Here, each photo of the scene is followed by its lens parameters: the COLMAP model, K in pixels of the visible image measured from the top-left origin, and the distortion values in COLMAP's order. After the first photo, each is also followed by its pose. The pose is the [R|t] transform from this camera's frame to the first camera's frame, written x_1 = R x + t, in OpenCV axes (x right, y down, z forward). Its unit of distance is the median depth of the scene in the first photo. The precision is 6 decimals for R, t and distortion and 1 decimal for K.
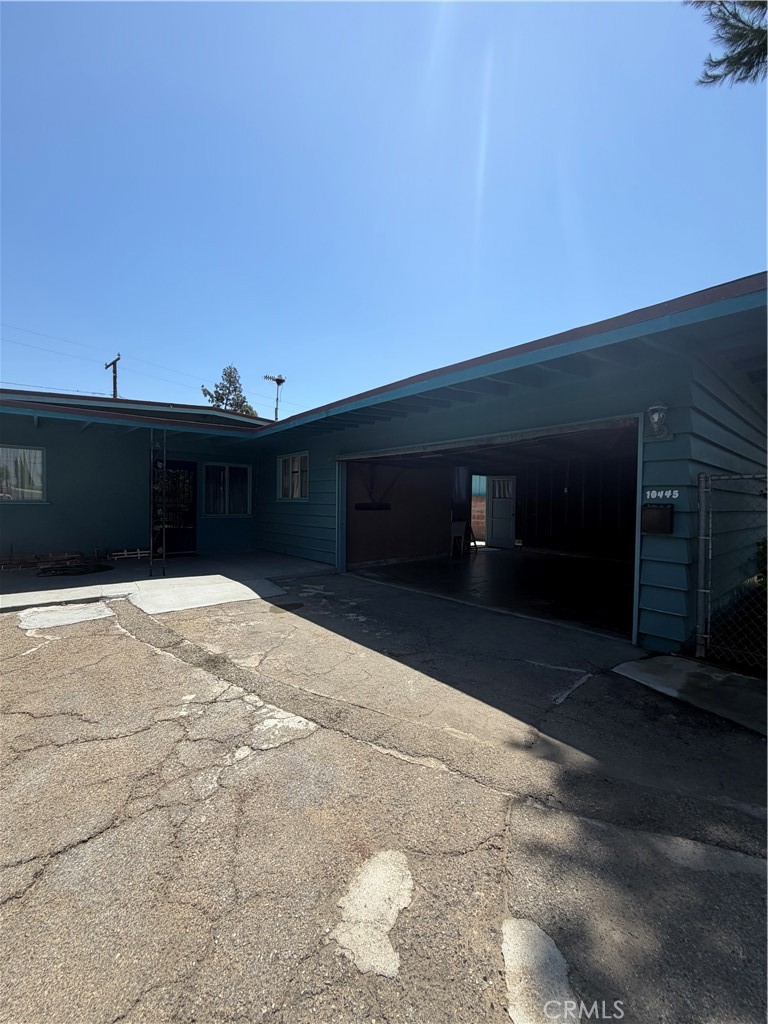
lens RADIAL K [[404.8, 0, 383.6], [0, 404.8, 511.8], [0, 0, 1]] dist [0.001899, -0.000225]
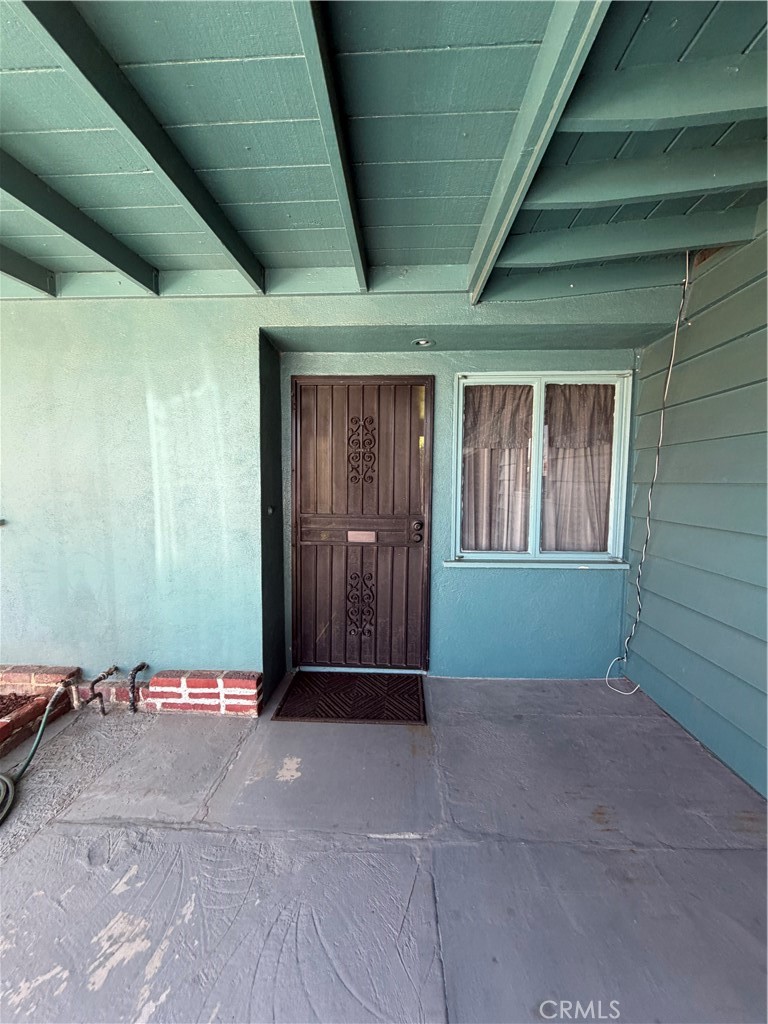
lens RADIAL K [[404.8, 0, 383.5], [0, 404.8, 511.9], [0, 0, 1]] dist [0.001899, -0.000225]
pose [[0.731625, 0.042491, -0.680382, -0.205049], [-0.011042, 0.998663, 0.050496, -0.027925], [0.681618, -0.029431, 0.731116, 0.545455]]
